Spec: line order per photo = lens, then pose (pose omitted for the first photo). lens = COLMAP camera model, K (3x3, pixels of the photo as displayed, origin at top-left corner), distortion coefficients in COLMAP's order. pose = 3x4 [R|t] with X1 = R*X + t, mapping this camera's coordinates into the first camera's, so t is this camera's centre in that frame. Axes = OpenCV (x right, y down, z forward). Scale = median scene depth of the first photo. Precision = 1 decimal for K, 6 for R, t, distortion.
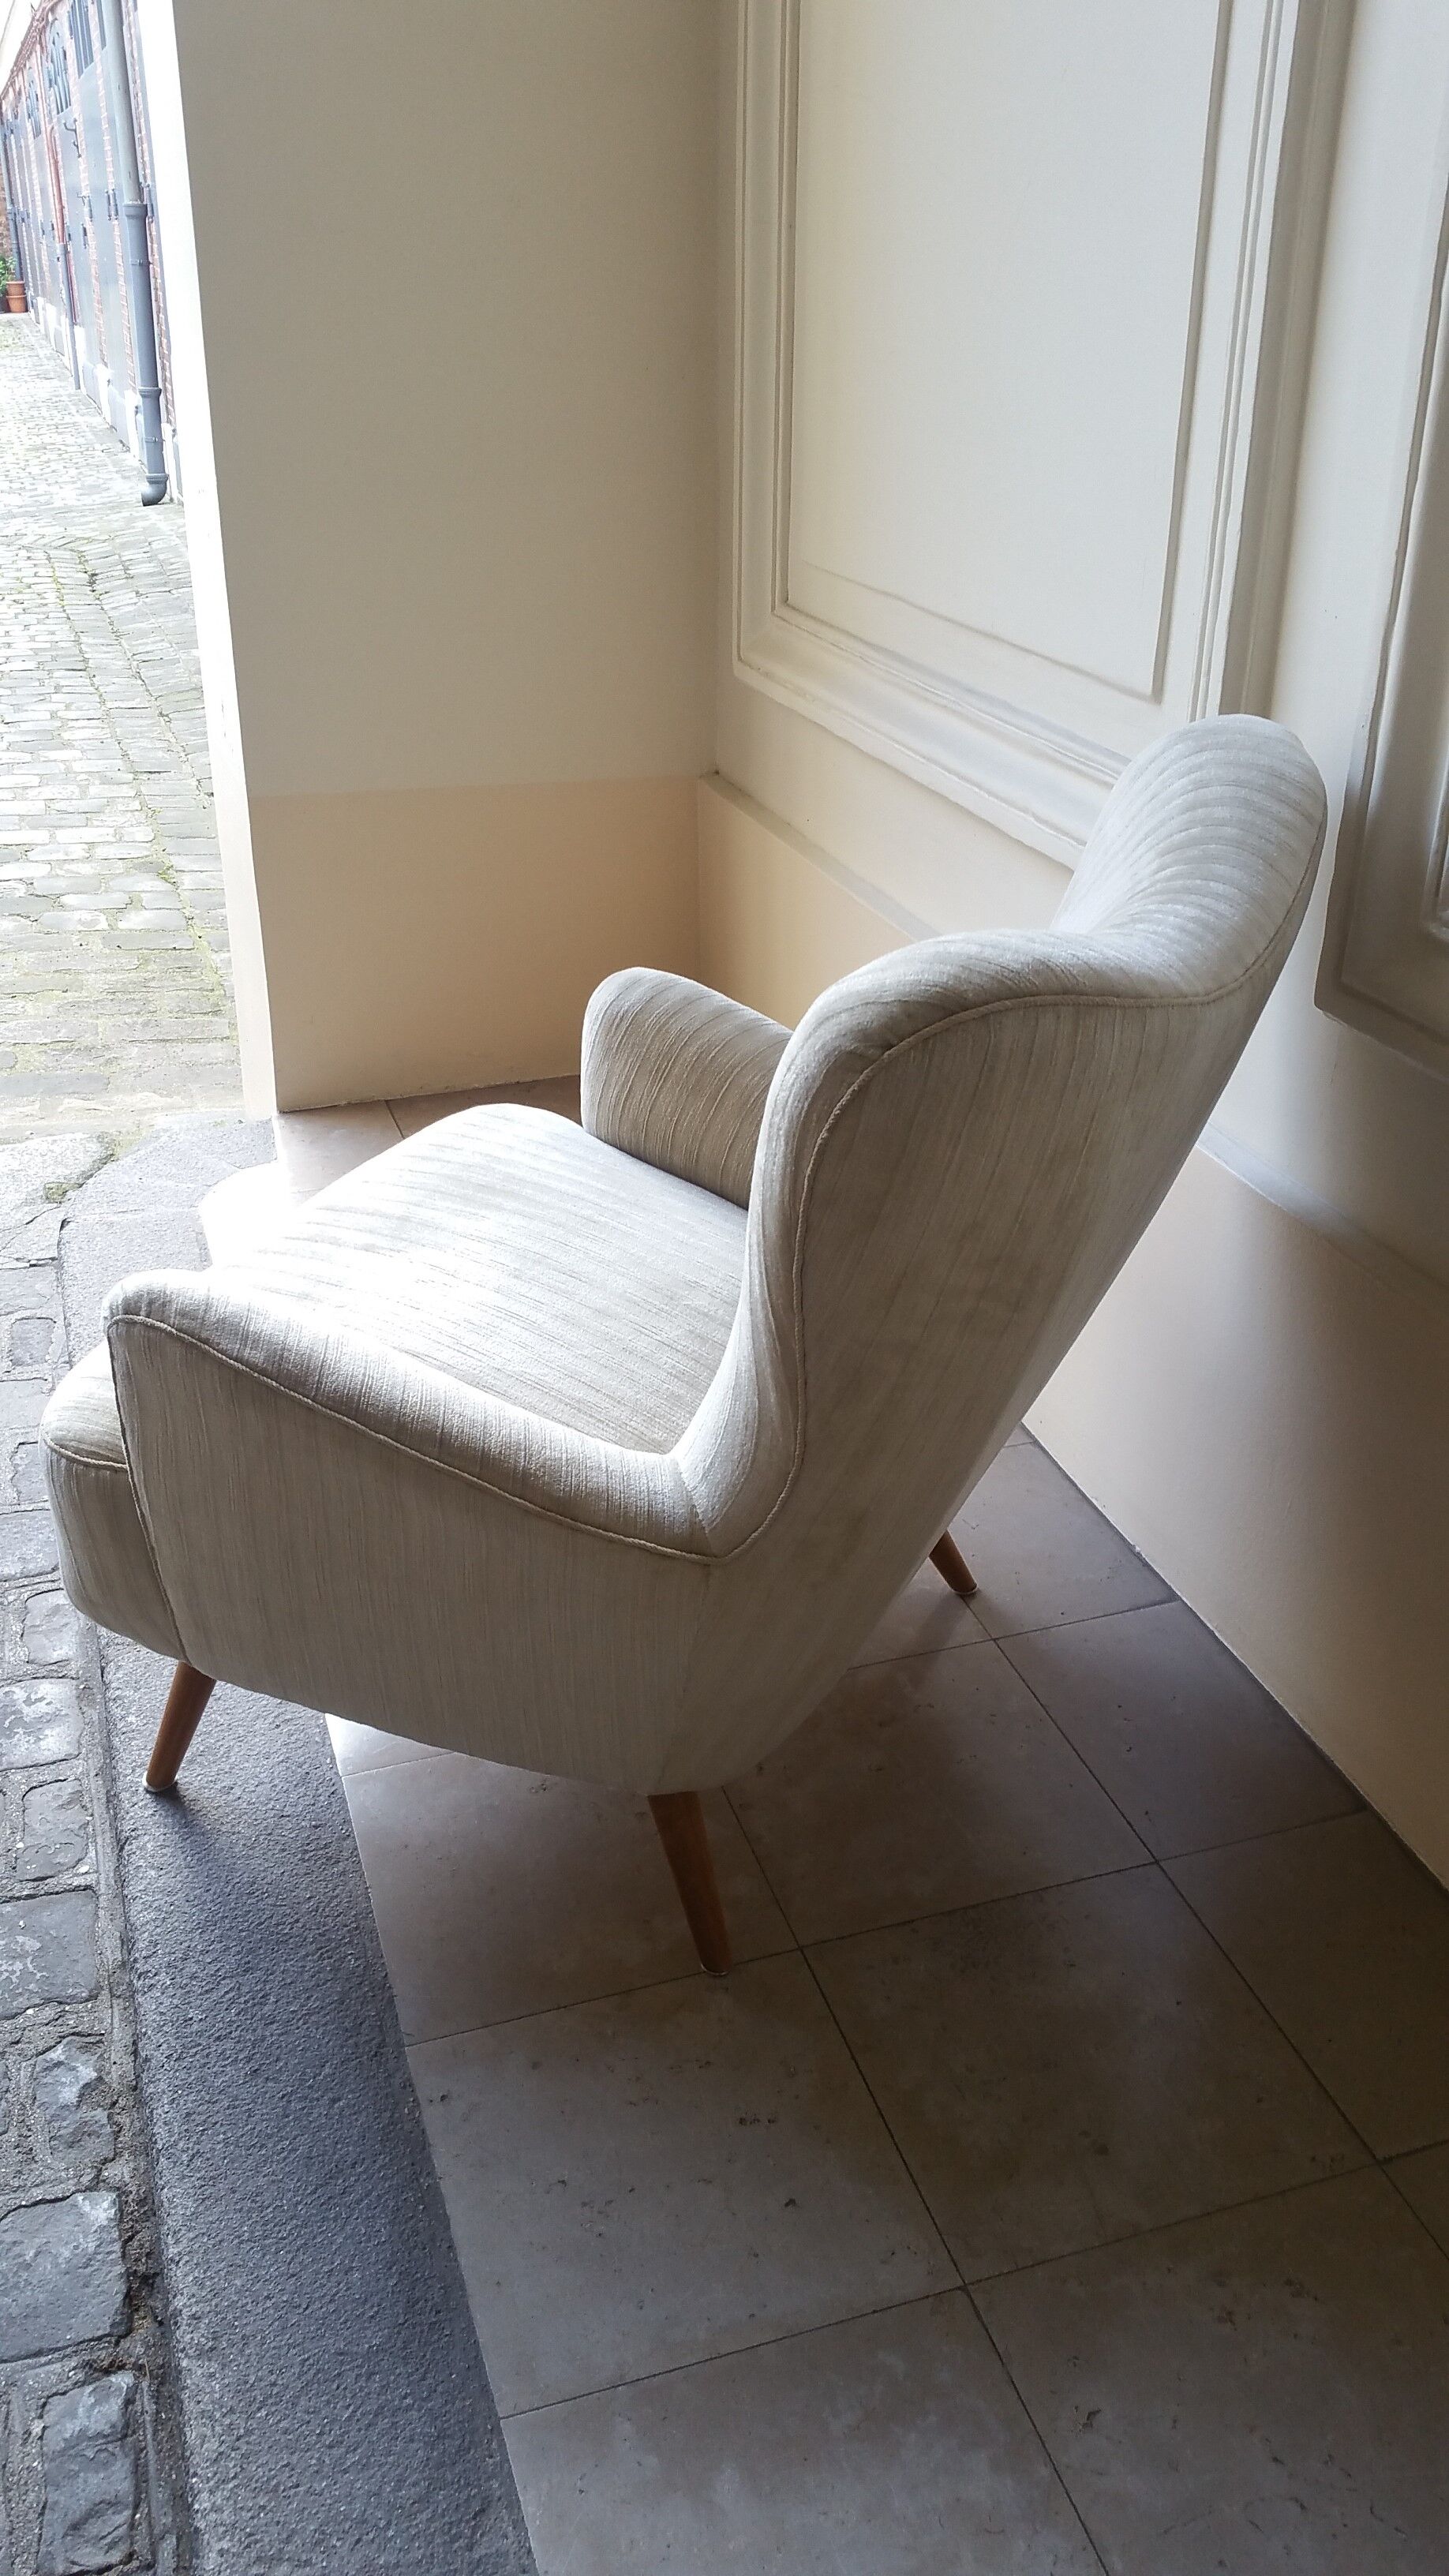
lens RADIAL K [[2081.0, 0, 694.2], [0, 2081.0, 1269.8], [0, 0, 1]] dist [0.089180, -0.150838]
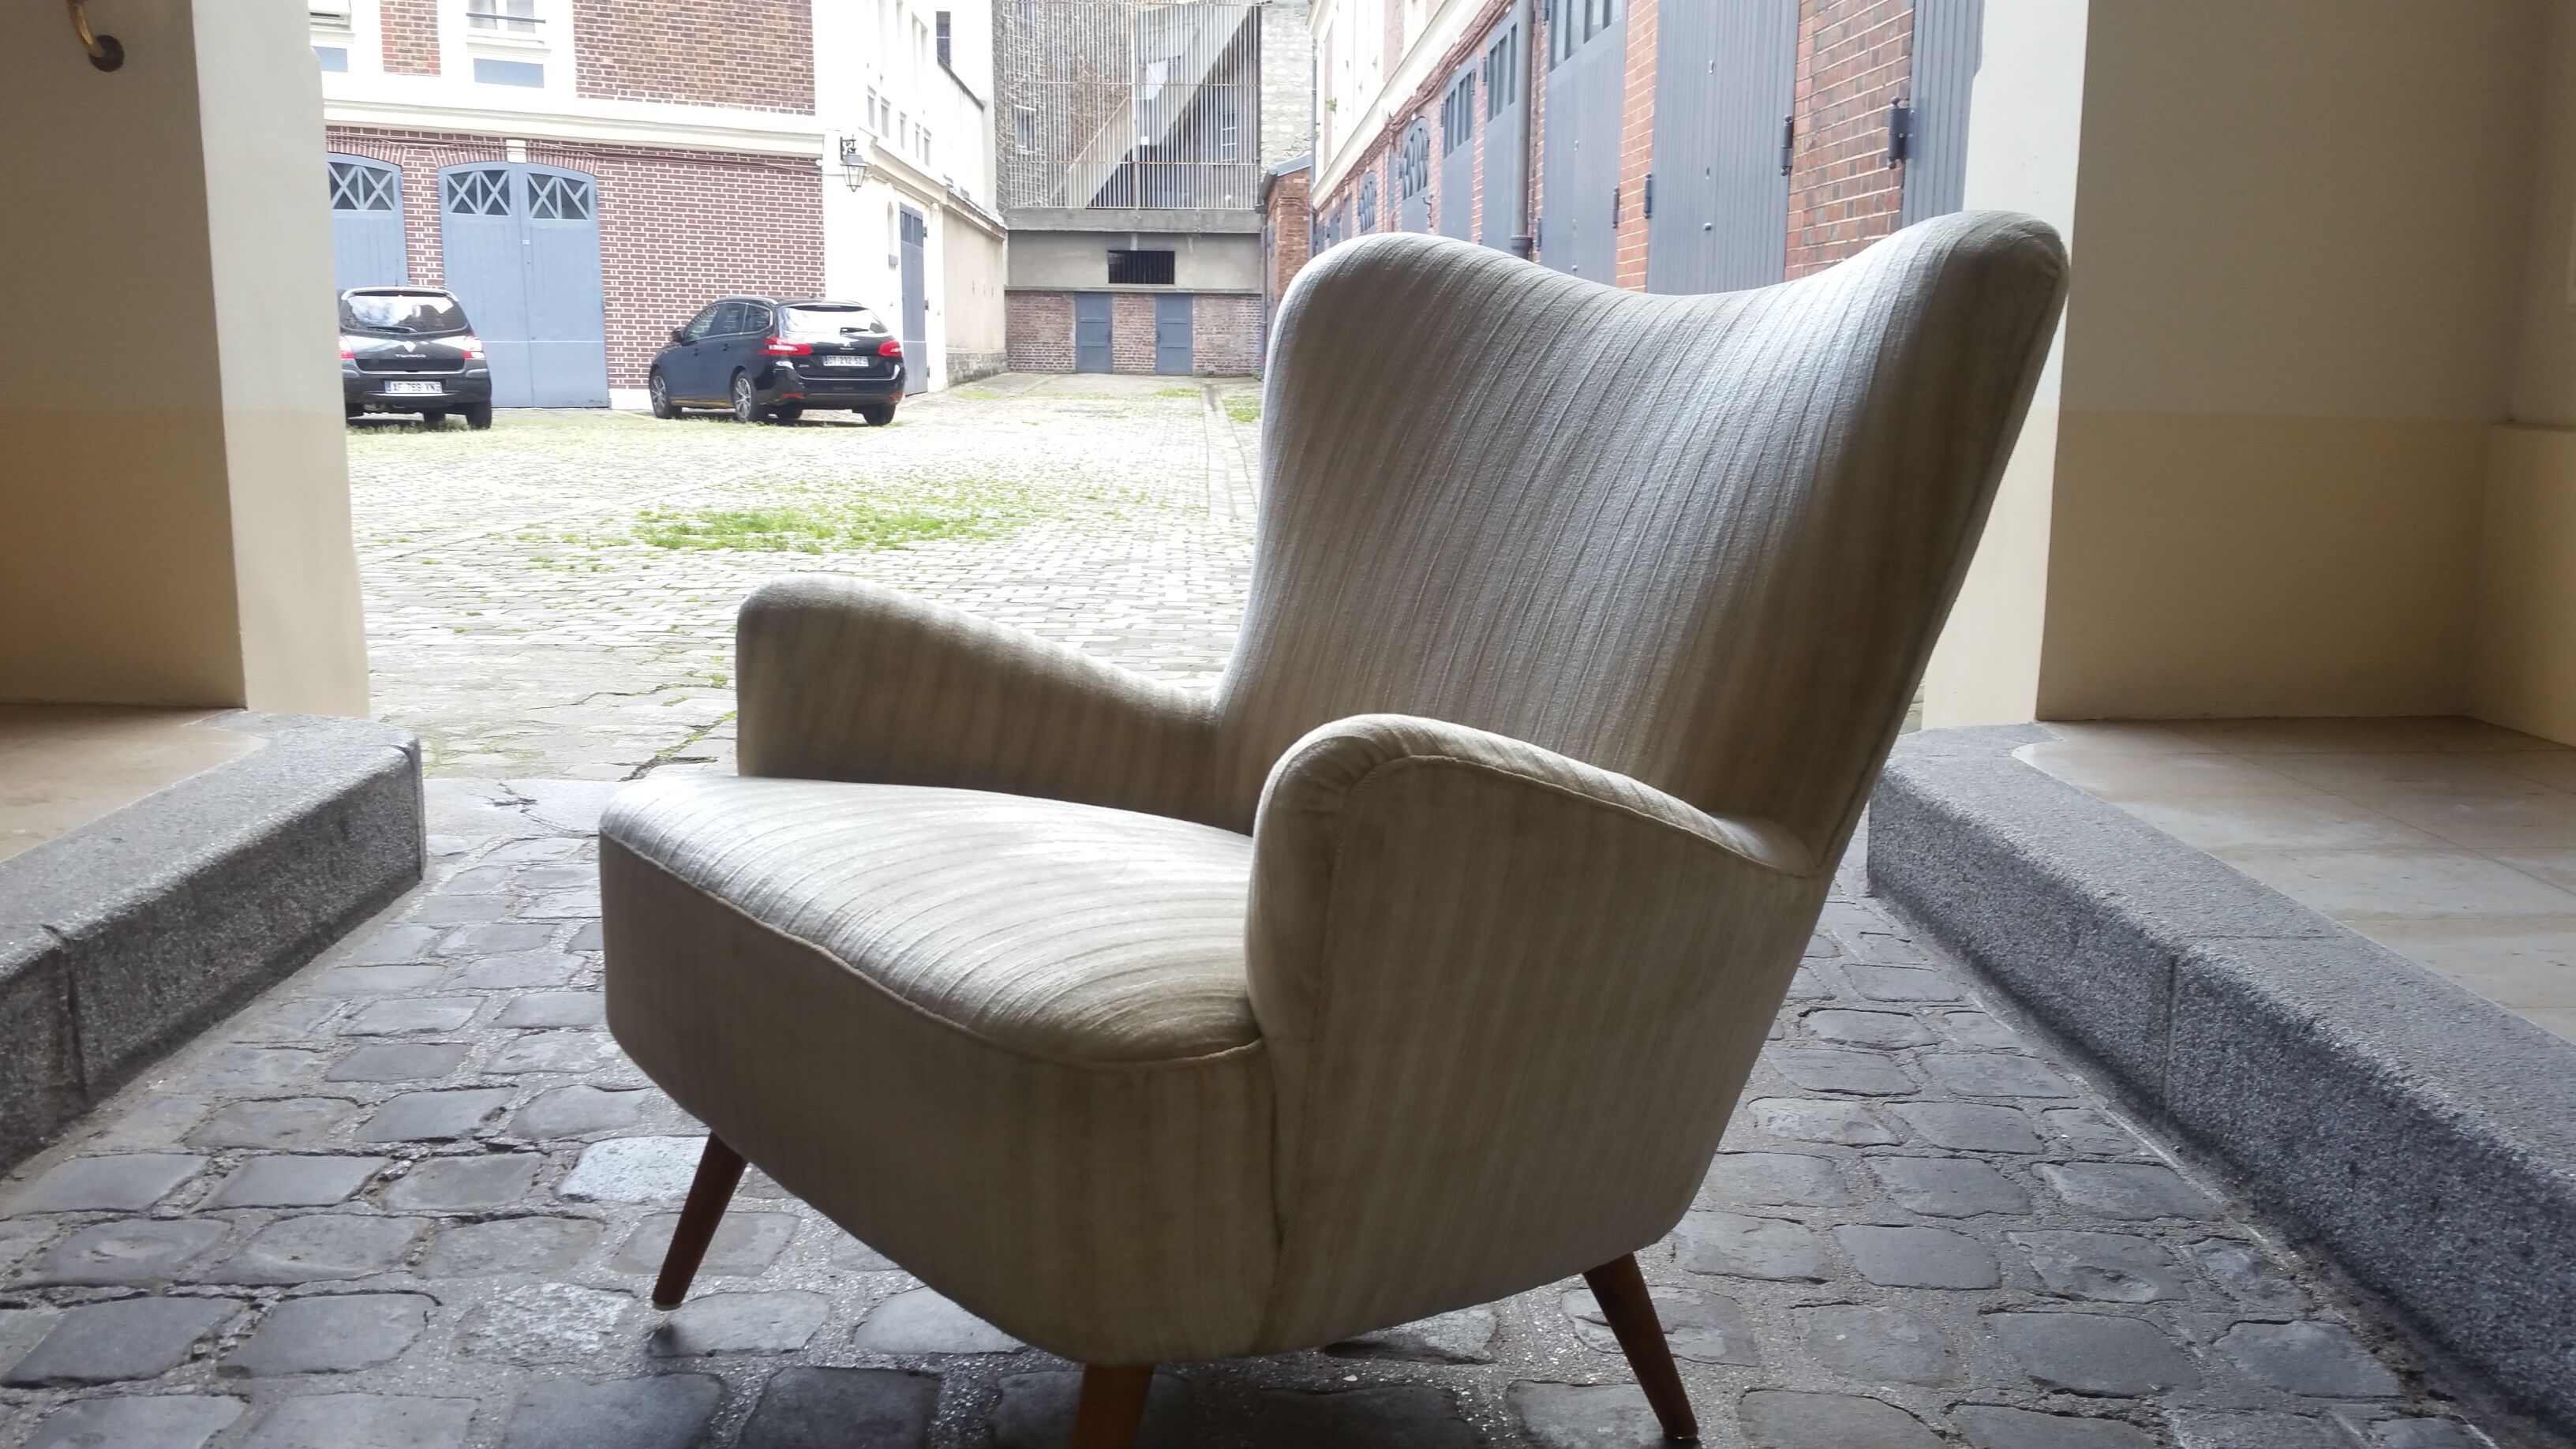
lens RADIAL K [[2228.5, 0, 1287.2], [0, 2228.5, 763.7], [0, 0, 1]] dist [0.165137, -0.350774]
pose [[0.963472, 0.053075, -0.262498, -0.498679], [-0.123520, 0.957752, -0.259718, 0.534382], [0.237624, 0.282654, 0.929323, -0.225518]]
